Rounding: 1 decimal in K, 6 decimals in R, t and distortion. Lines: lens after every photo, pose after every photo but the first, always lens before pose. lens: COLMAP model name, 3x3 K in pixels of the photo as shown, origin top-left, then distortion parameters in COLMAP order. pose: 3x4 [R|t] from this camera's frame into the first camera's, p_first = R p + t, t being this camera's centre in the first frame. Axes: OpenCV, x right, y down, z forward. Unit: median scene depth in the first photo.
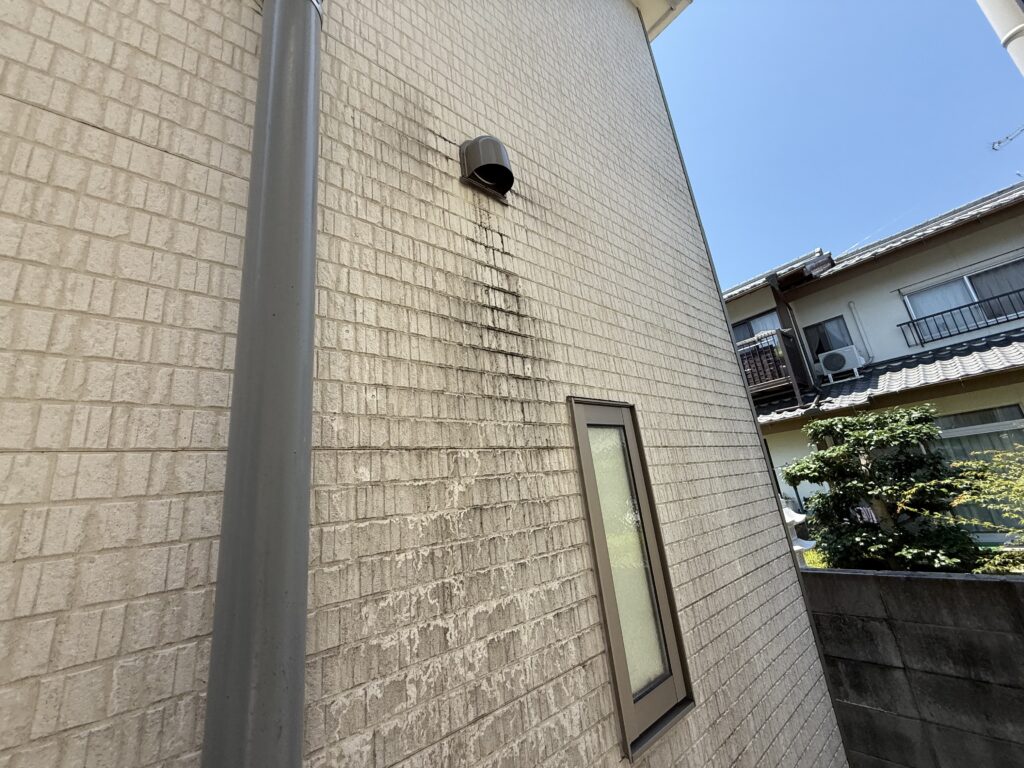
lens RADIAL K [[409.2, 0, 512.5], [0, 409.2, 383.2], [0, 0, 1]] dist [0.000542, 0.000076]
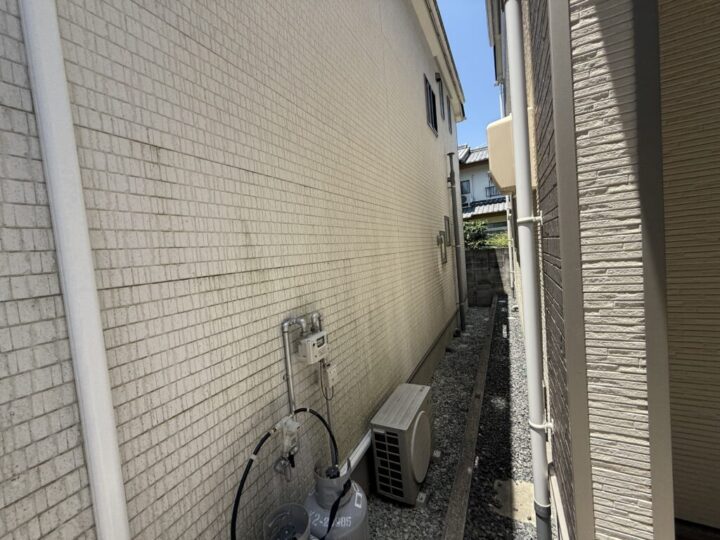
lens RADIAL K [[287.7, 0, 359.4], [0, 287.7, 268.8], [0, 0, 1]] dist [0.000542, 0.000076]
pose [[0.924385, 0.007970, 0.381378, -0.623877], [-0.120908, 0.954353, 0.273115, -0.062406], [-0.361793, -0.298575, 0.883153, -0.610375]]
